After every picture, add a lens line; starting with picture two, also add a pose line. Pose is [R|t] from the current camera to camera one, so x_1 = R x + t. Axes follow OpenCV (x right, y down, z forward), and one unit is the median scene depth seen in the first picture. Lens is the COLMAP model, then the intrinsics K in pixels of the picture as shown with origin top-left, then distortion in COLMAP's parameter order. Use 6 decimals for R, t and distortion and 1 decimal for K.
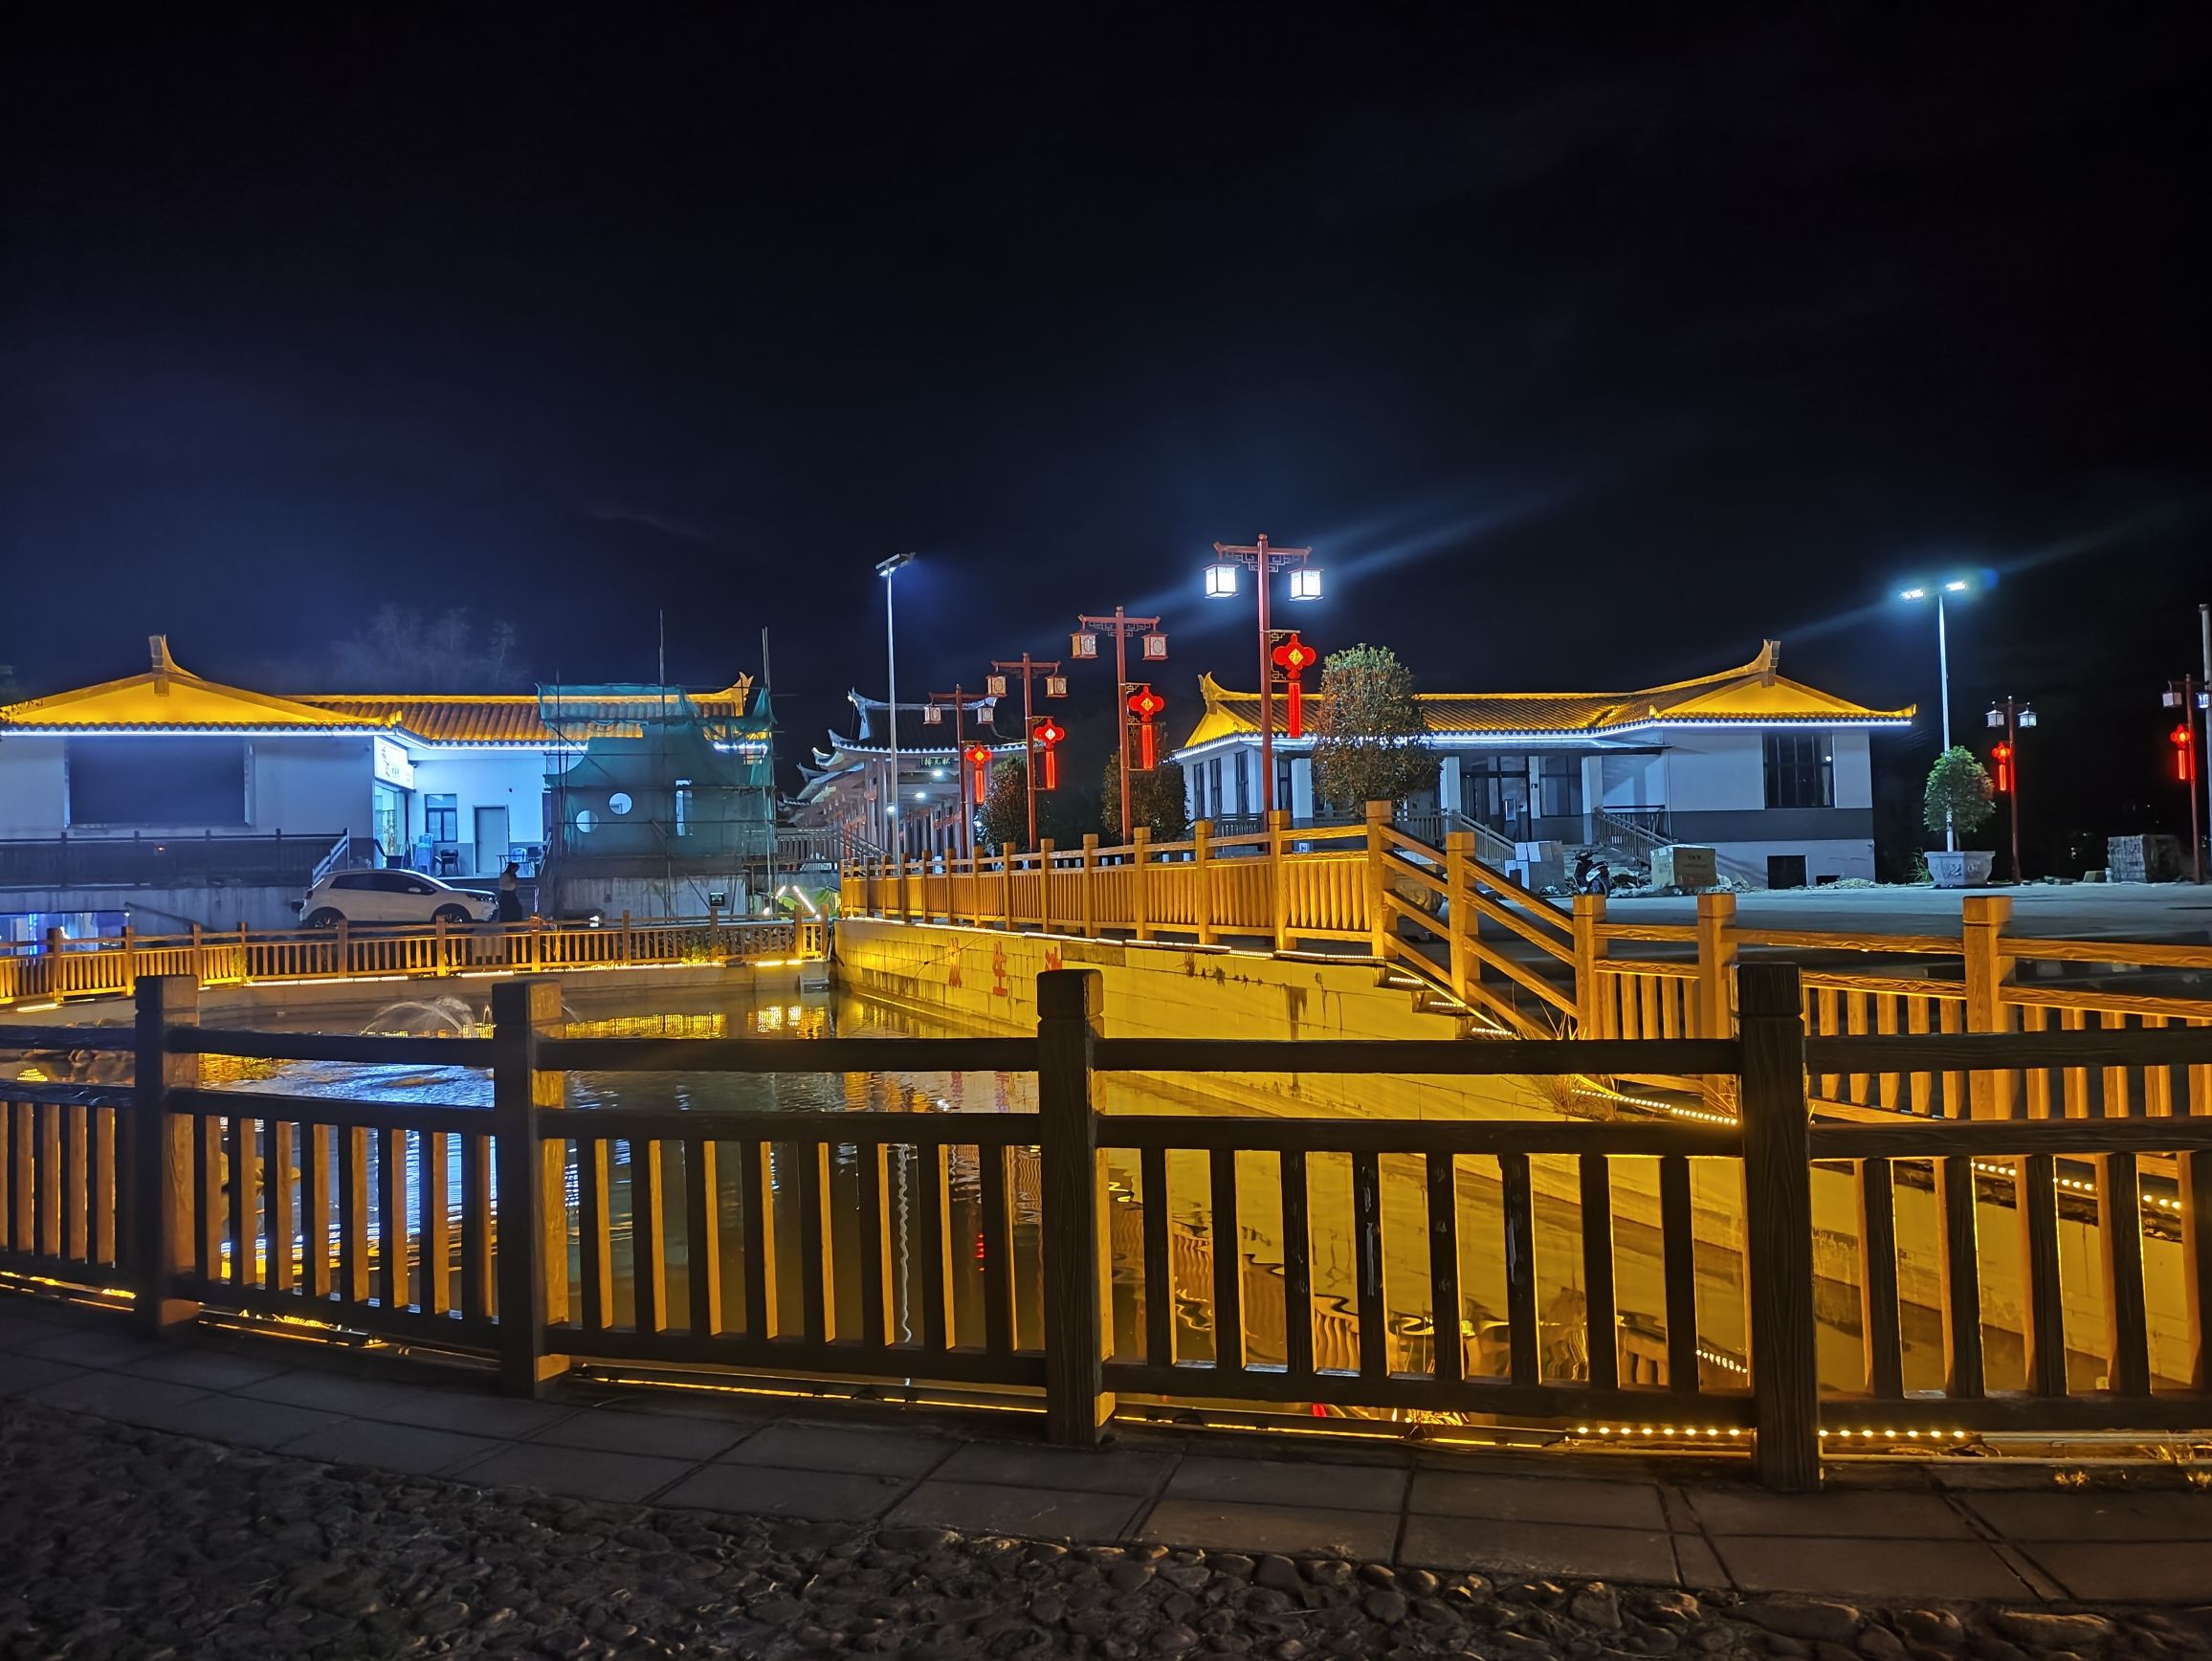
lens RADIAL K [[1636.1, 0, 1106.0], [0, 1636.1, 830.5], [0, 0, 1]] dist [0.119171, -0.203751]
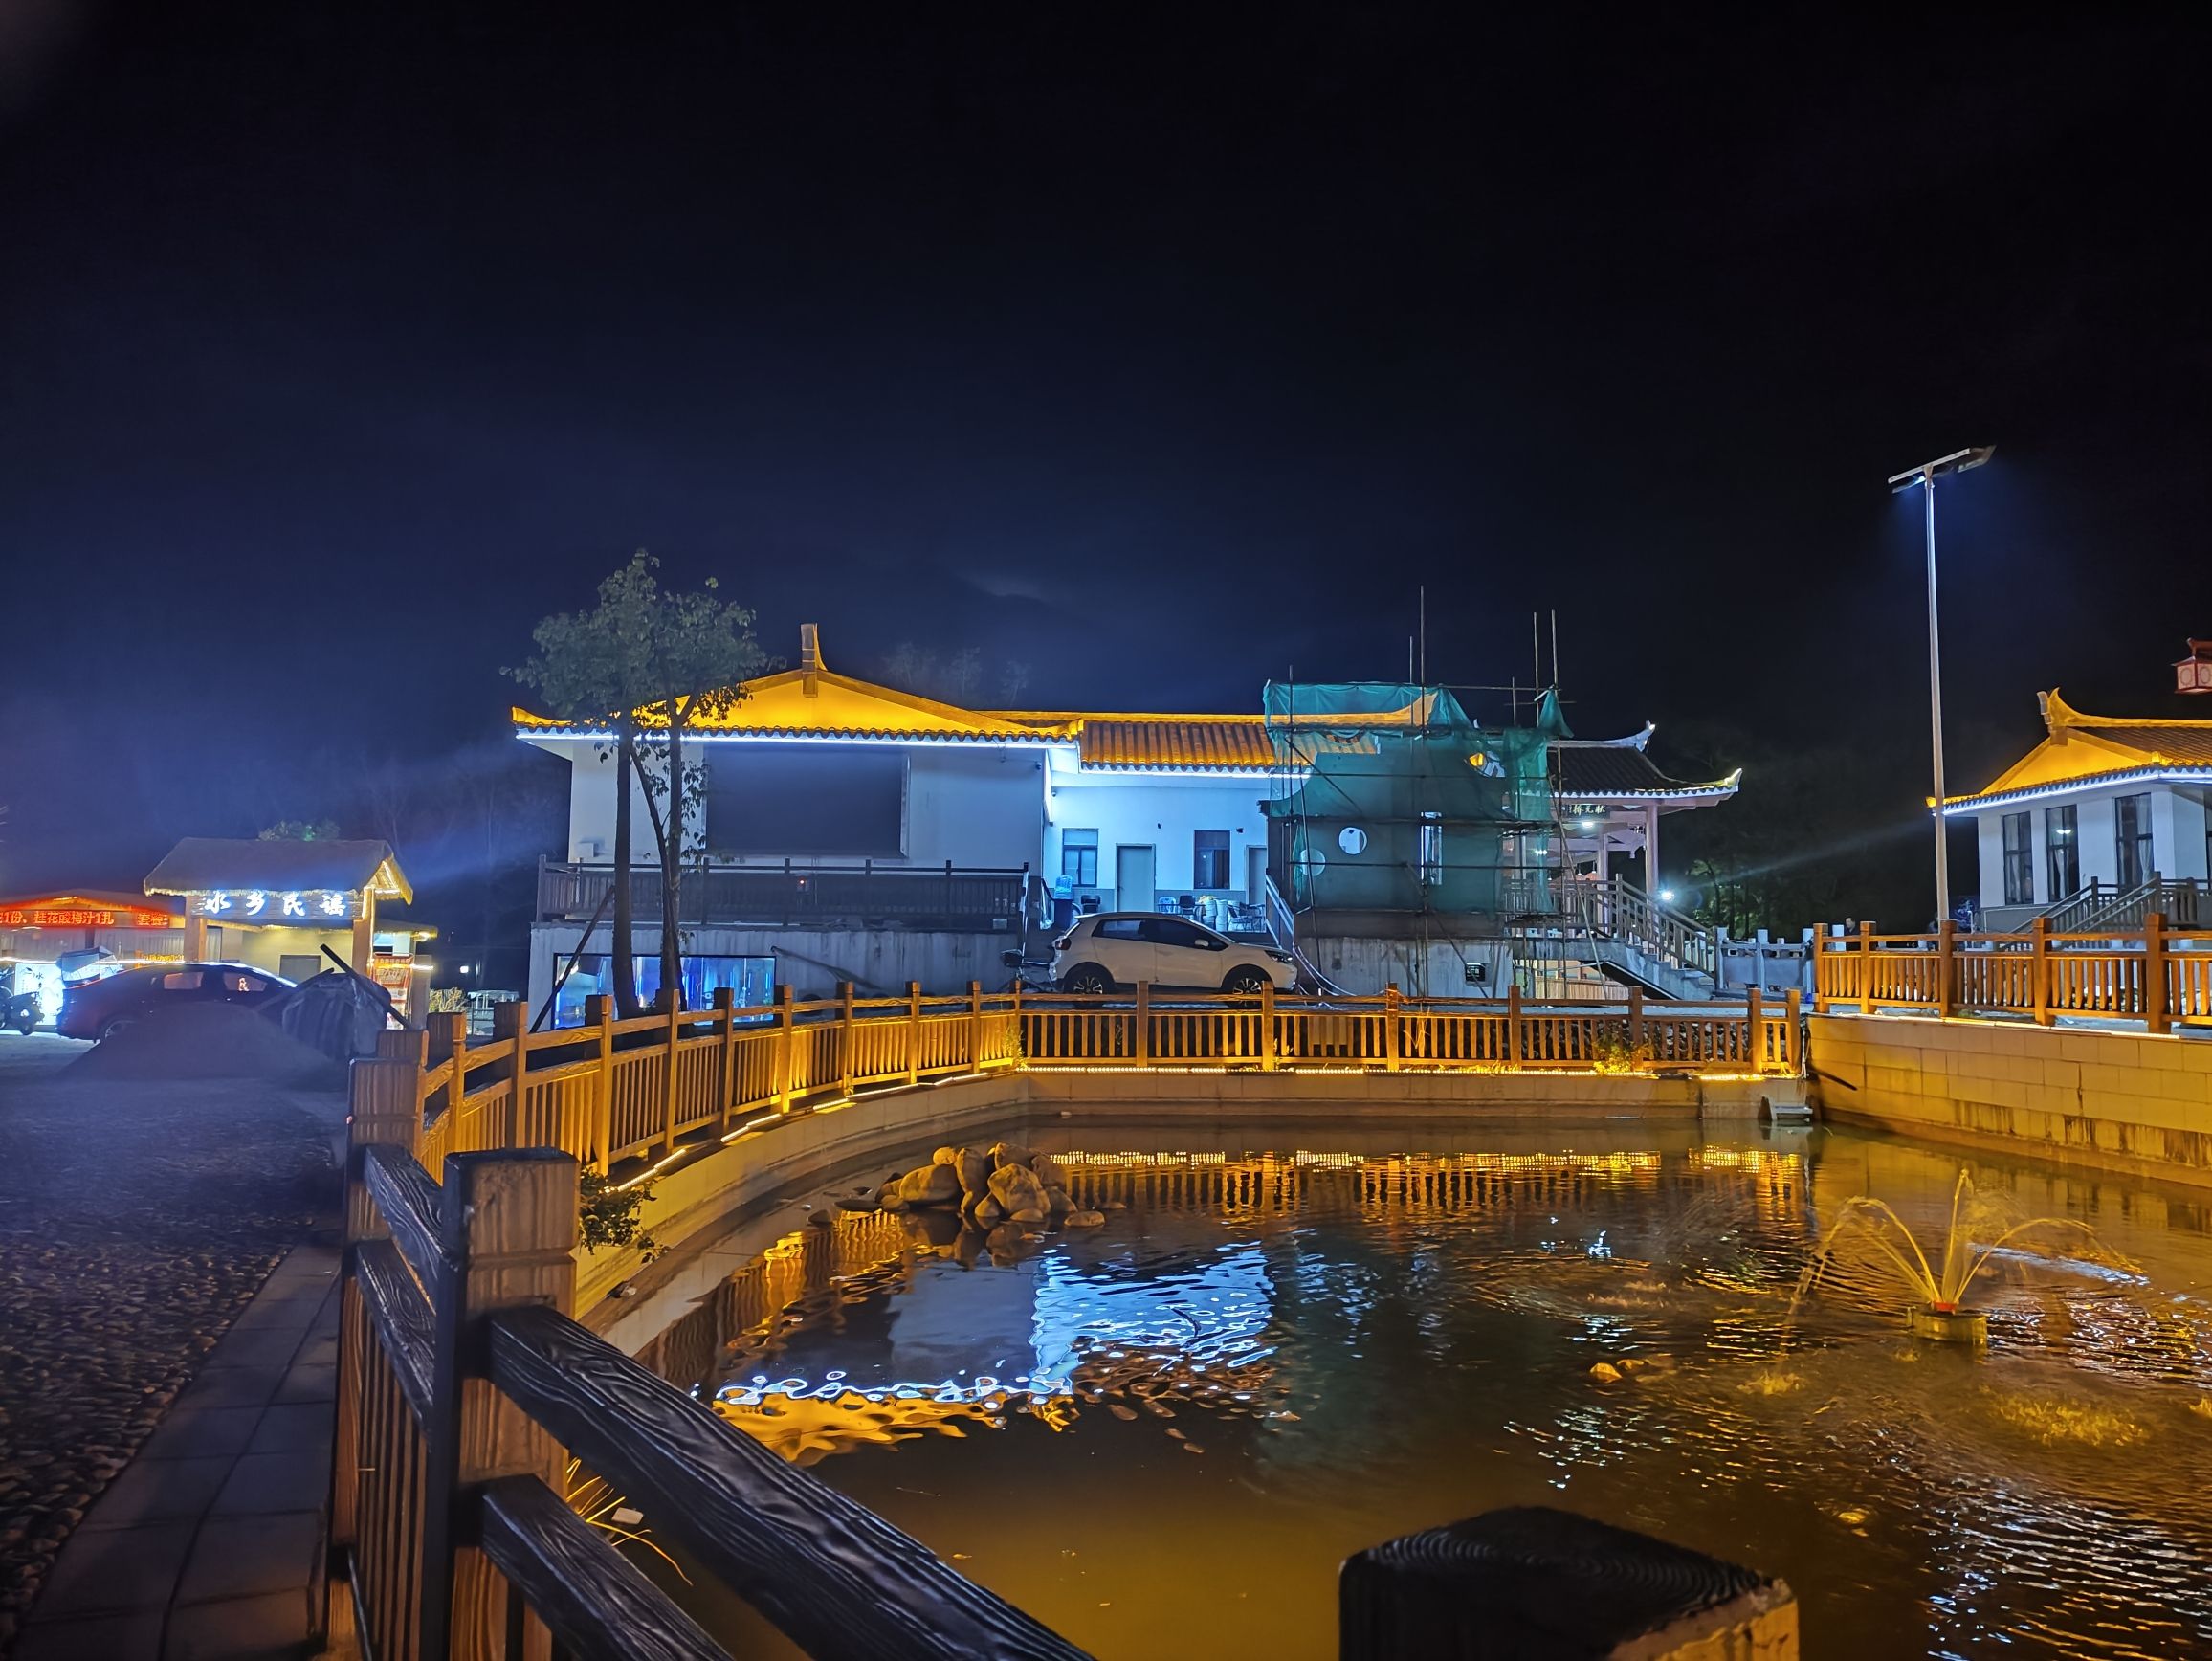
lens RADIAL K [[1636.1, 0, 1106.0], [0, 1636.1, 830.5], [0, 0, 1]] dist [0.119171, -0.203751]
pose [[0.975345, 0.021484, -0.219636, -0.249119], [-0.031116, 0.998695, -0.040490, 0.013955], [0.218479, 0.046326, 0.974741, 0.245306]]
